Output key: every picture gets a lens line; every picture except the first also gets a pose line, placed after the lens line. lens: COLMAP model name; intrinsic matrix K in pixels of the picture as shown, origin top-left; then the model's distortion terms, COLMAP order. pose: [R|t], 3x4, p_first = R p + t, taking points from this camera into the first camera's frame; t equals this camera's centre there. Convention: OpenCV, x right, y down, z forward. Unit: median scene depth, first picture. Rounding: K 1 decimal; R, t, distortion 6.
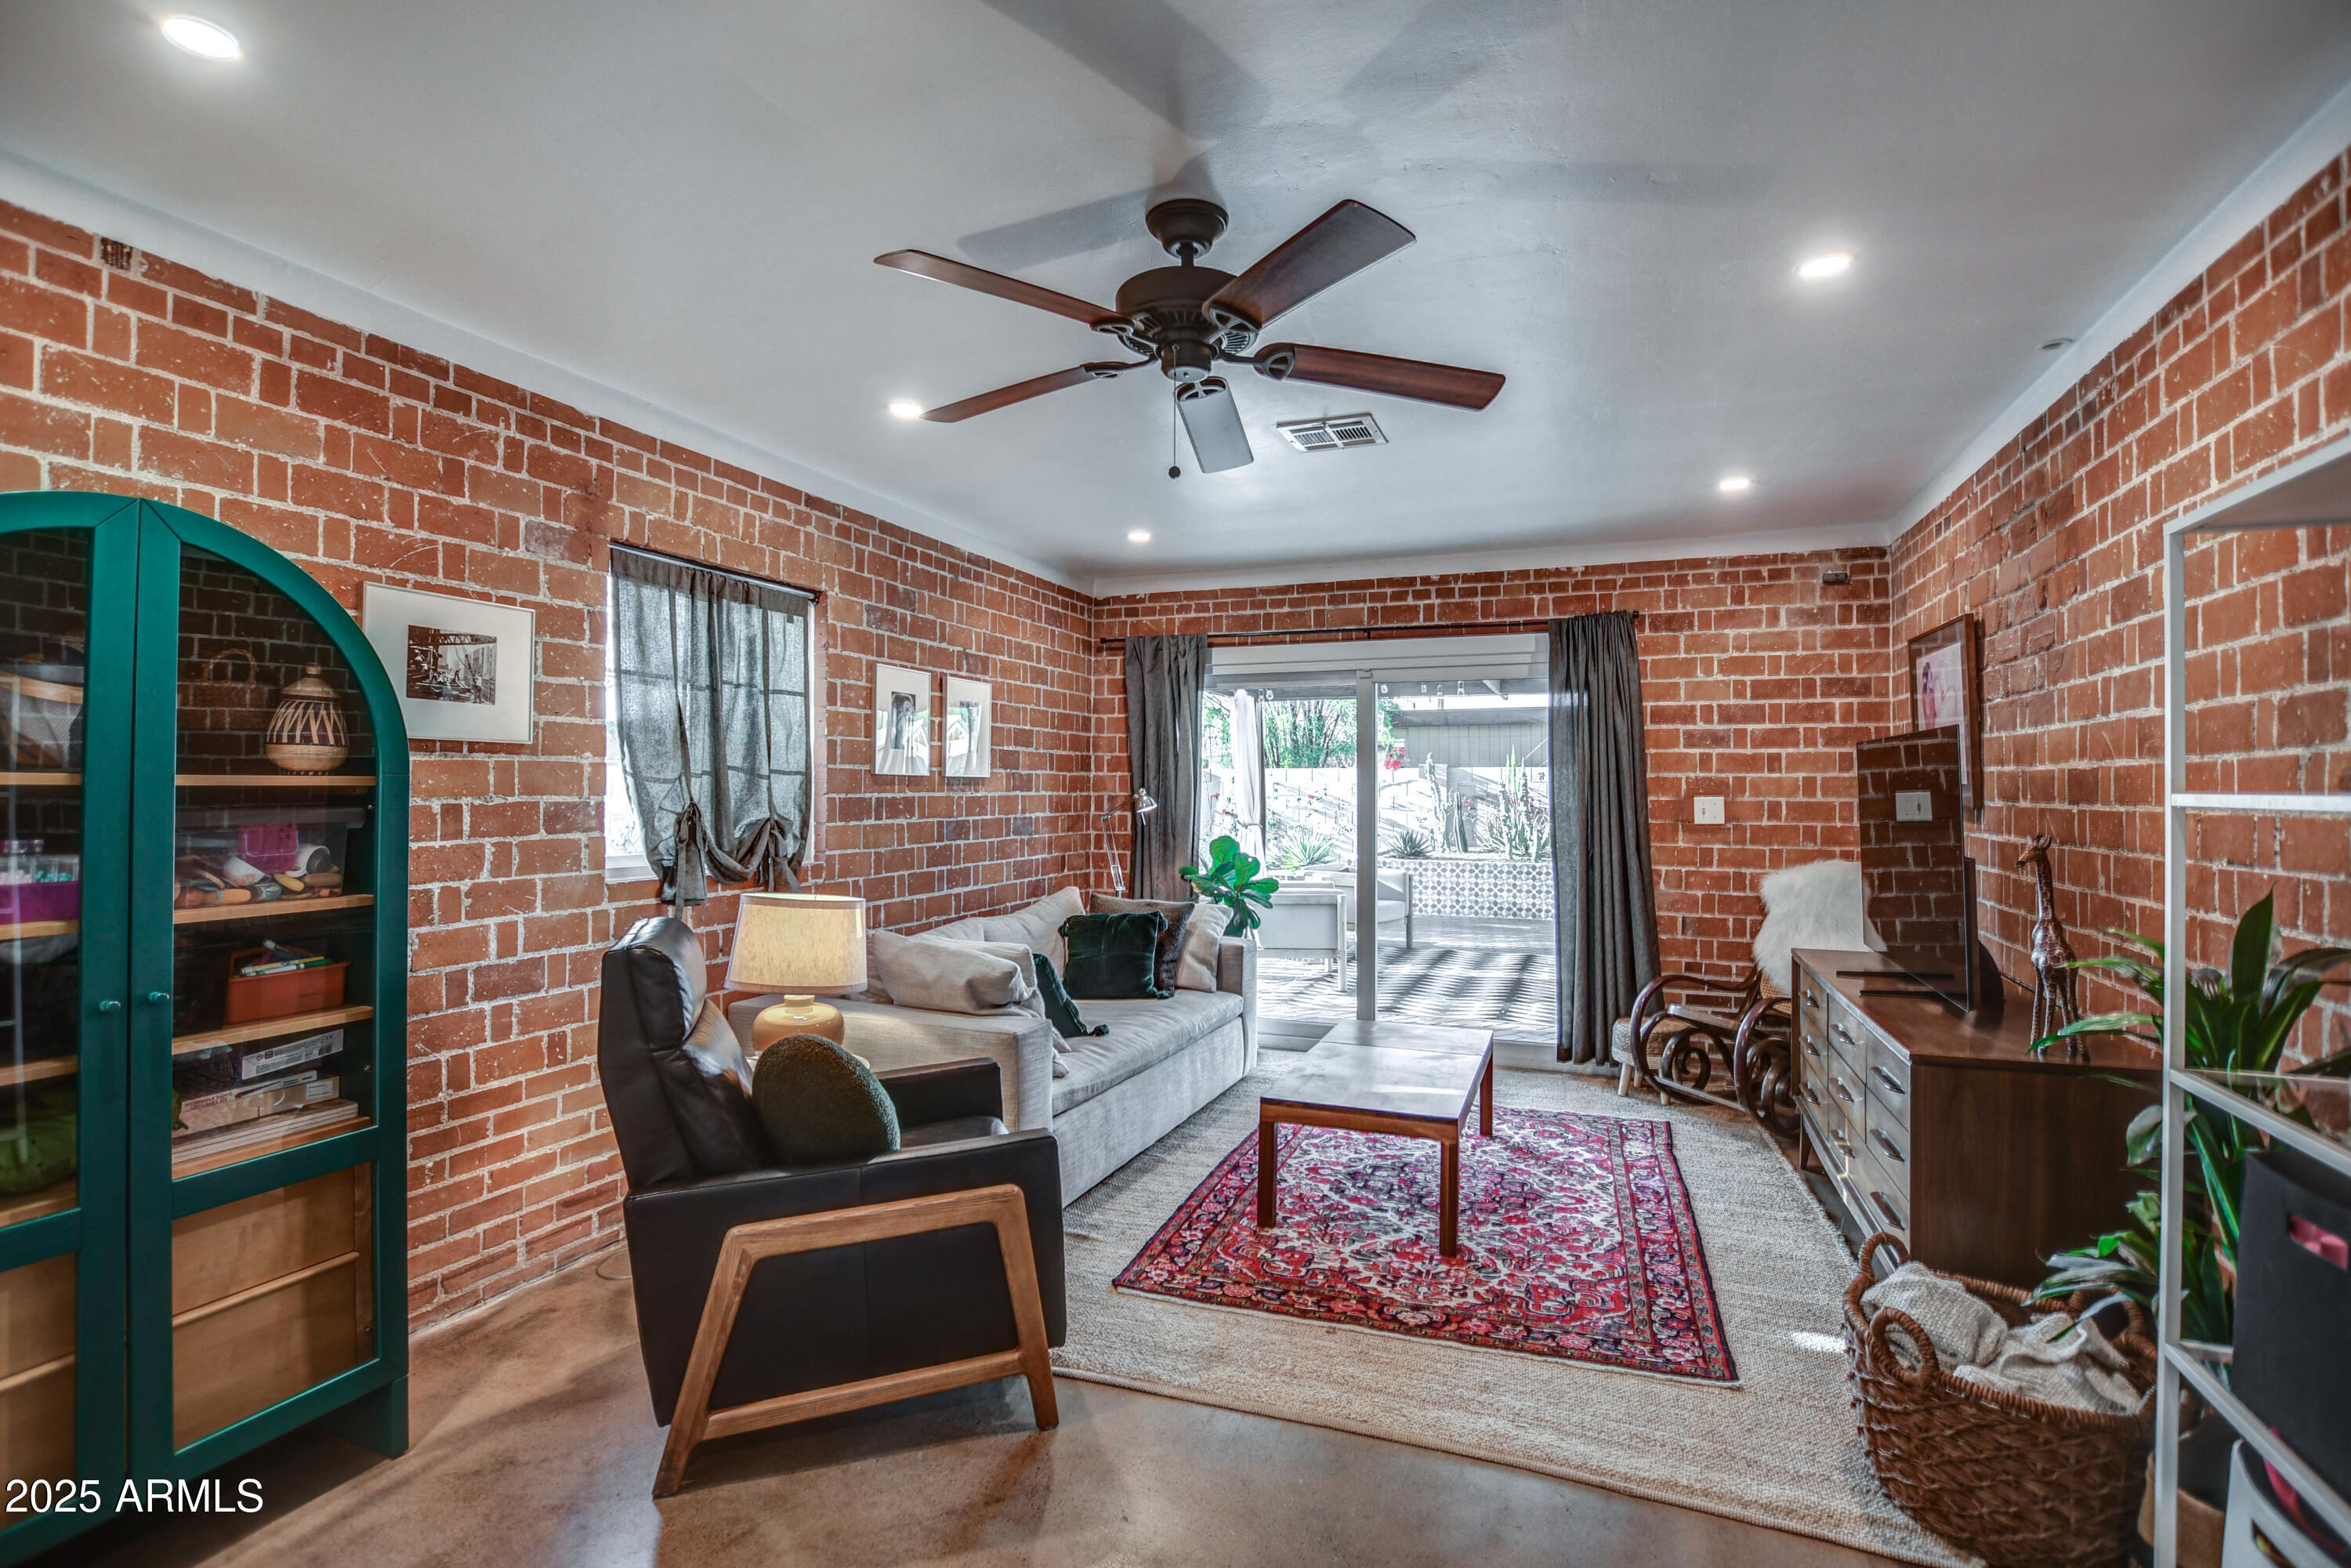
lens RADIAL K [[1076.1, 0, 1174.6], [0, 1076.1, 778.5], [0, 0, 1]] dist [-0.038858, 0.007971]
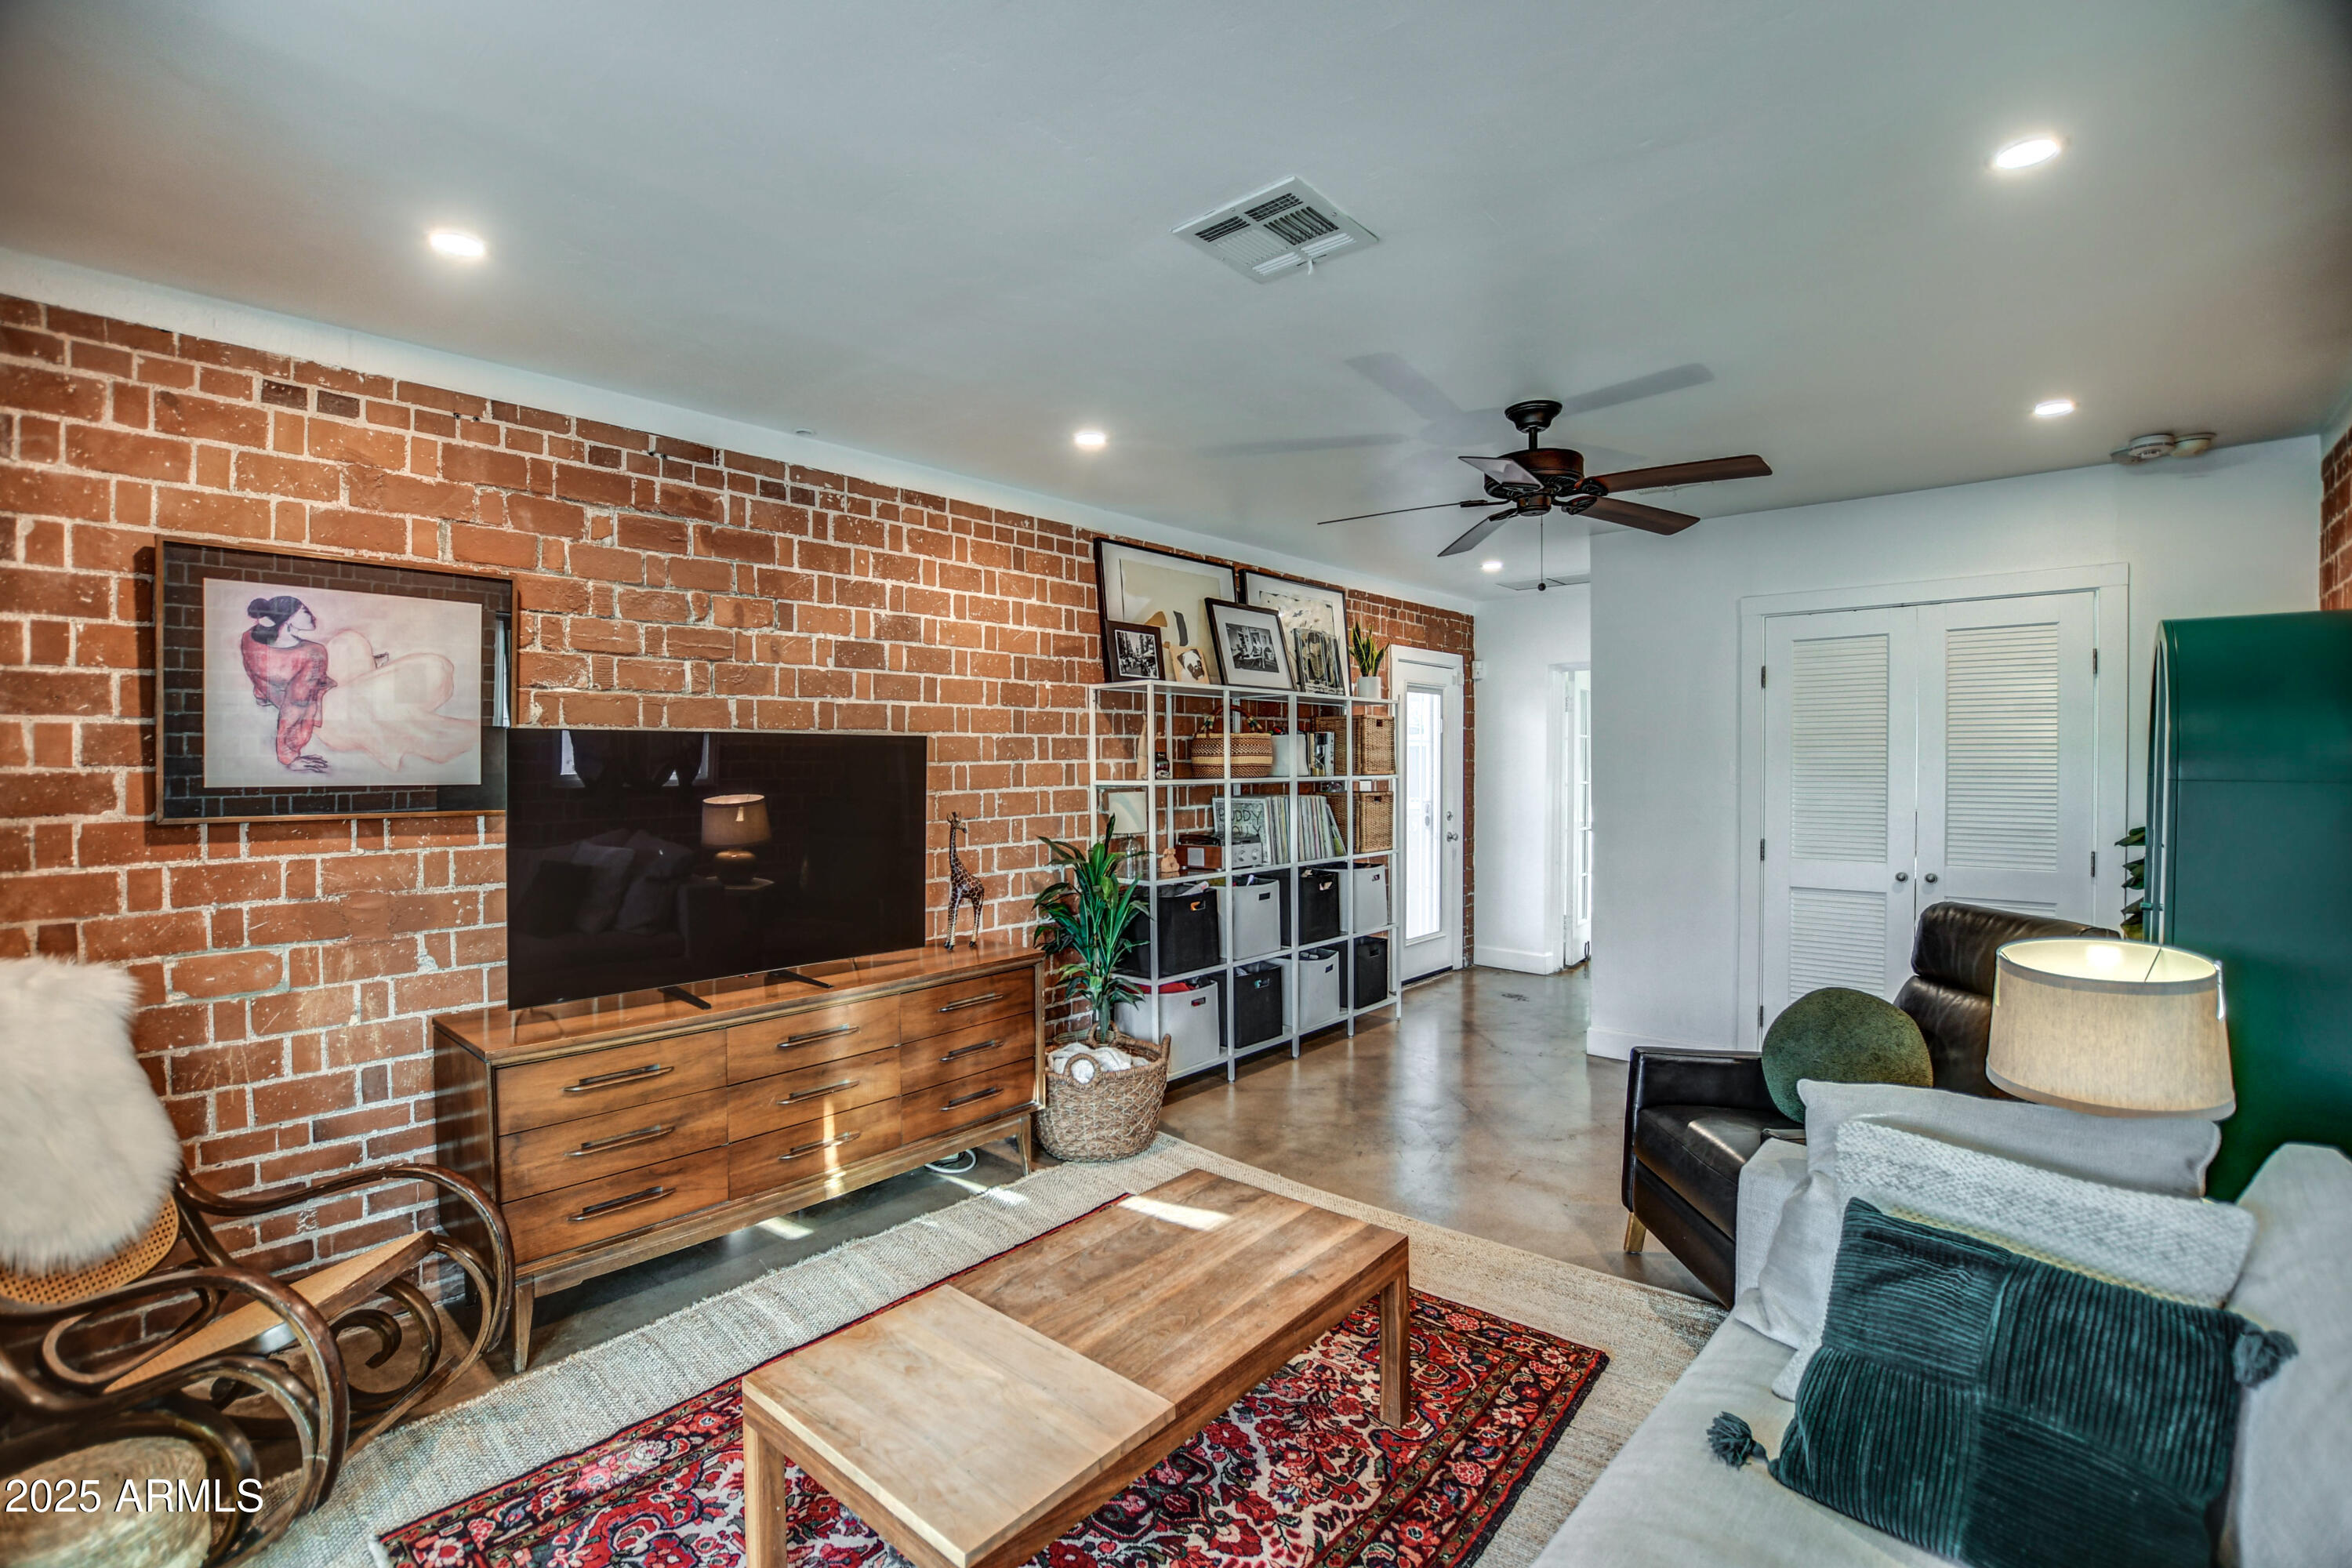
lens RADIAL K [[1058.4, 0, 1176.3], [0, 1058.4, 775.5], [0, 0, 1]] dist [-0.029503, 0.000153]
pose [[-0.945168, -0.004345, 0.326554, -0.000249], [-0.001704, 0.999963, 0.008376, -0.007040], [-0.326579, 0.007360, -0.945141, 1.199499]]
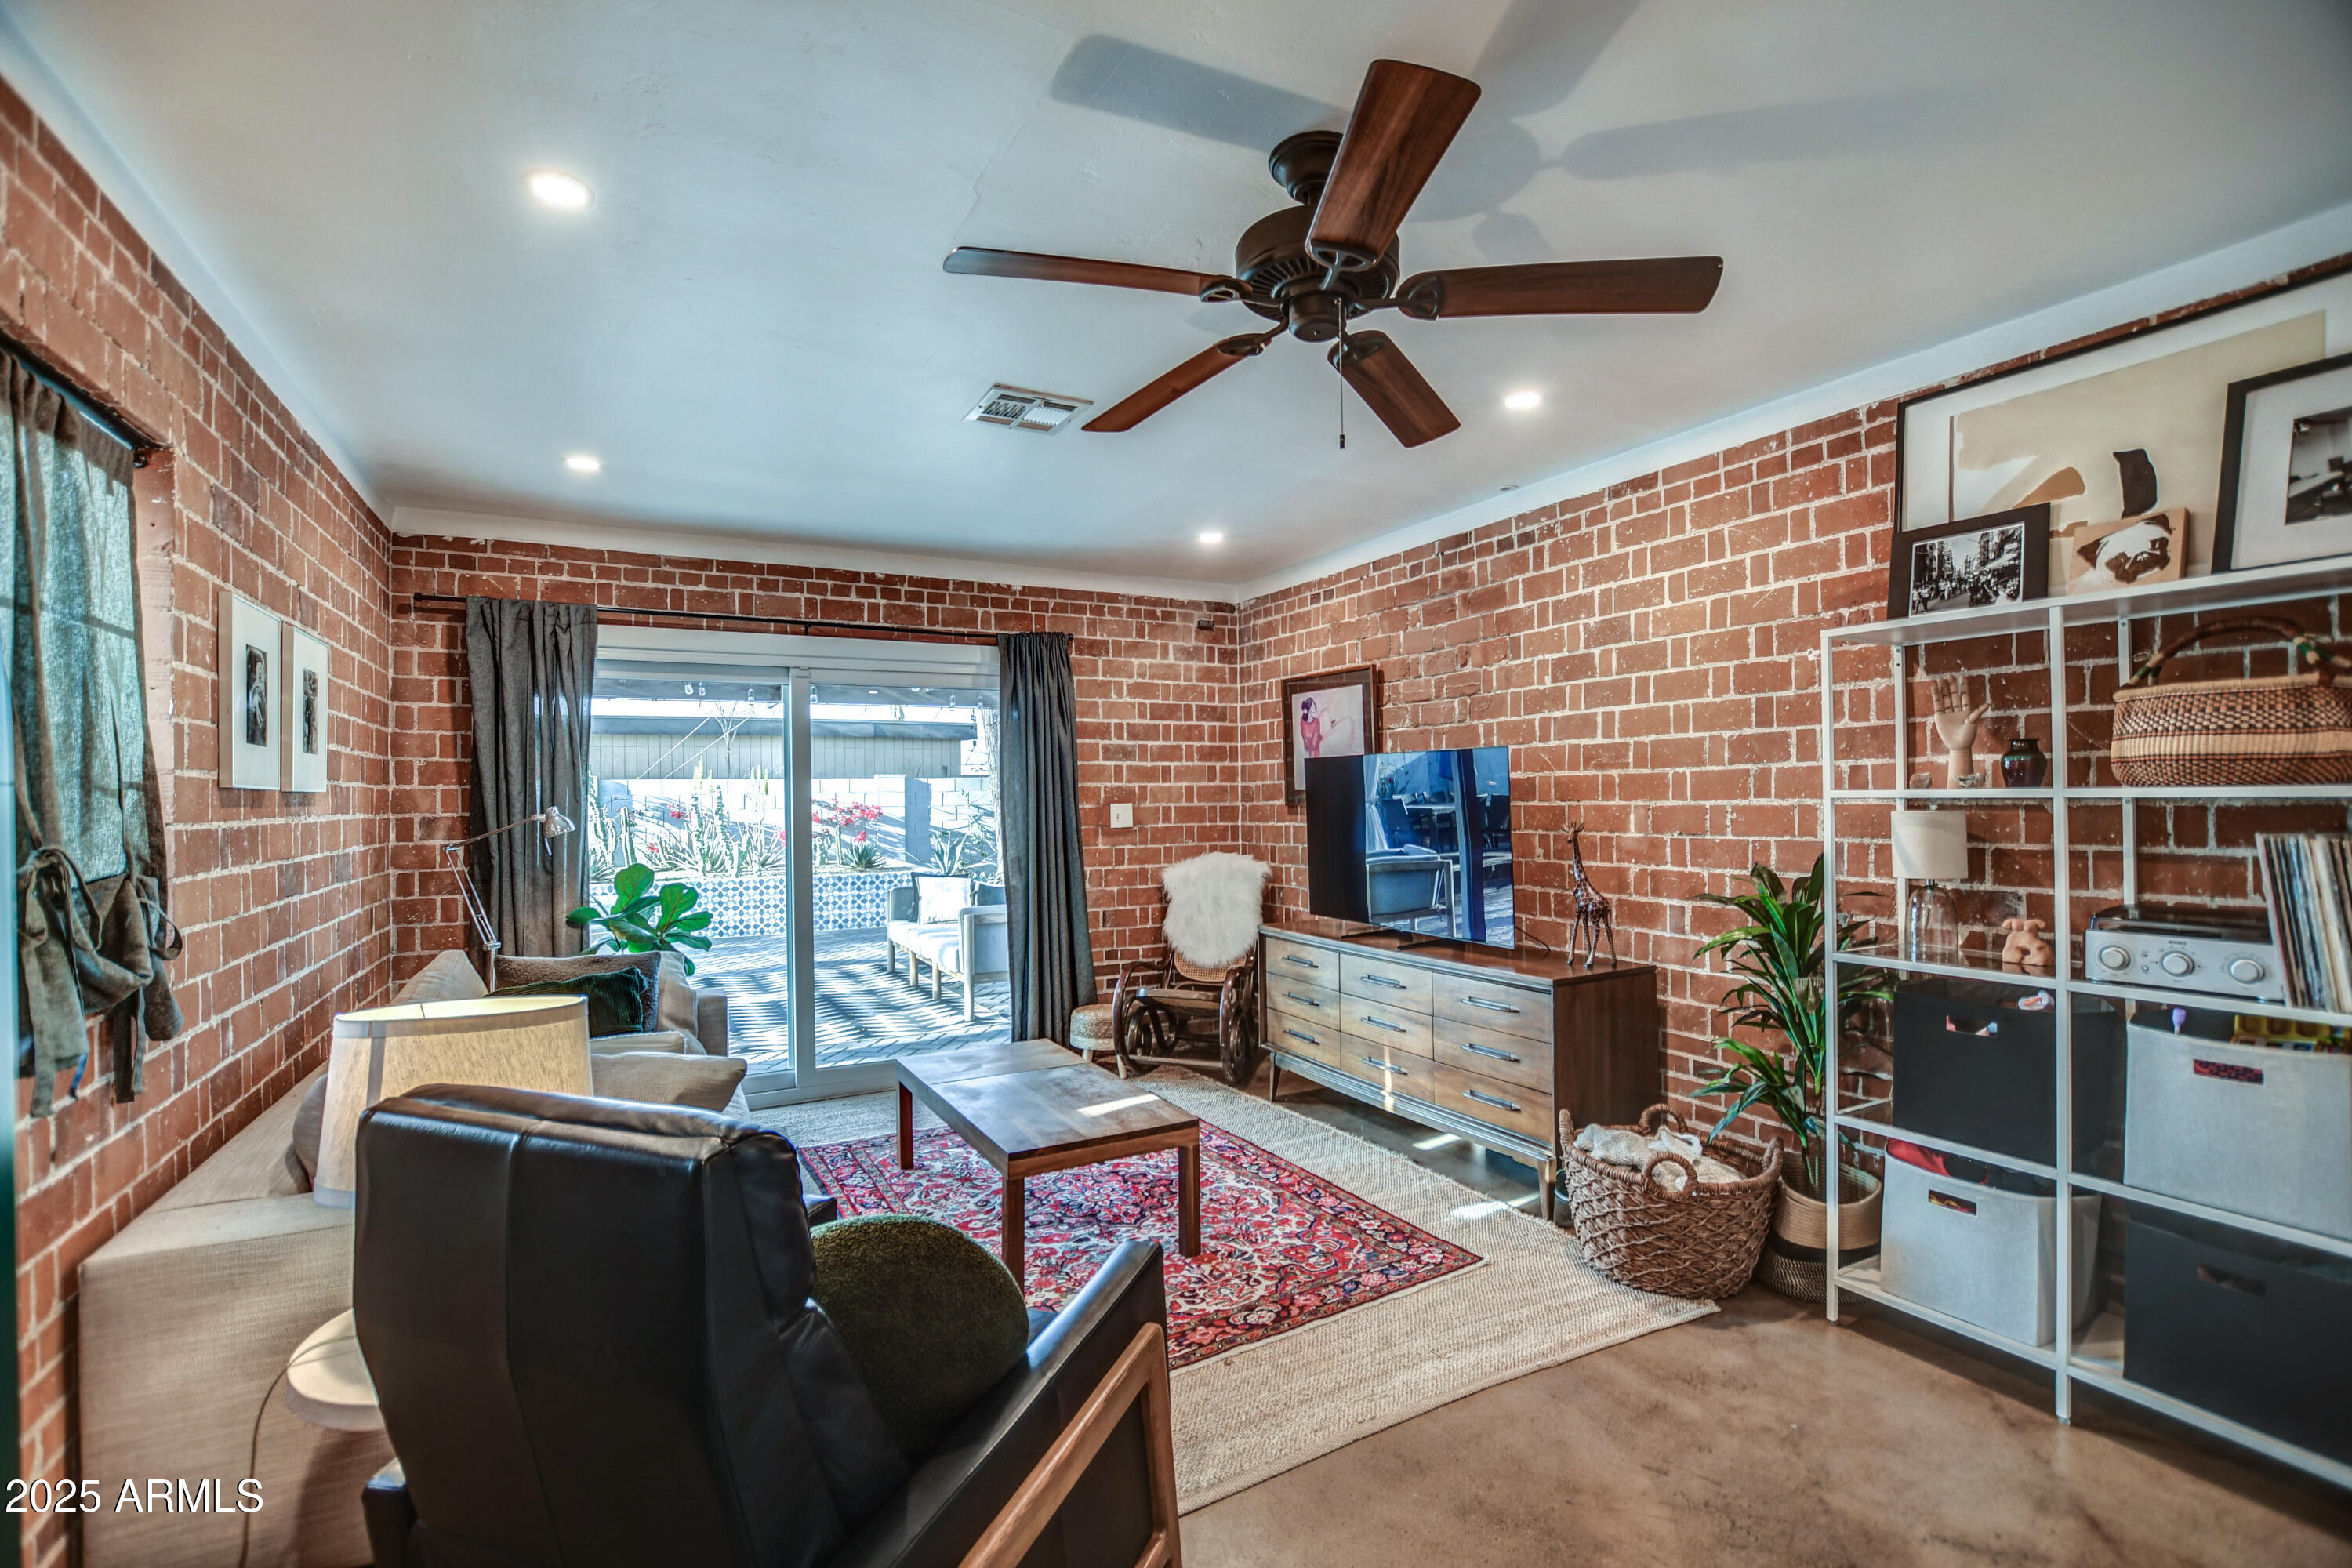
lens RADIAL K [[1048.6, 0, 1173.9], [0, 1048.6, 794.2], [0, 0, 1]] dist [-0.036019, 0.007346]
pose [[0.640858, -0.010714, 0.767584, -0.339936], [0.008691, 0.999940, 0.006702, 0.000010], [-0.767610, 0.002376, 0.640913, 0.247858]]
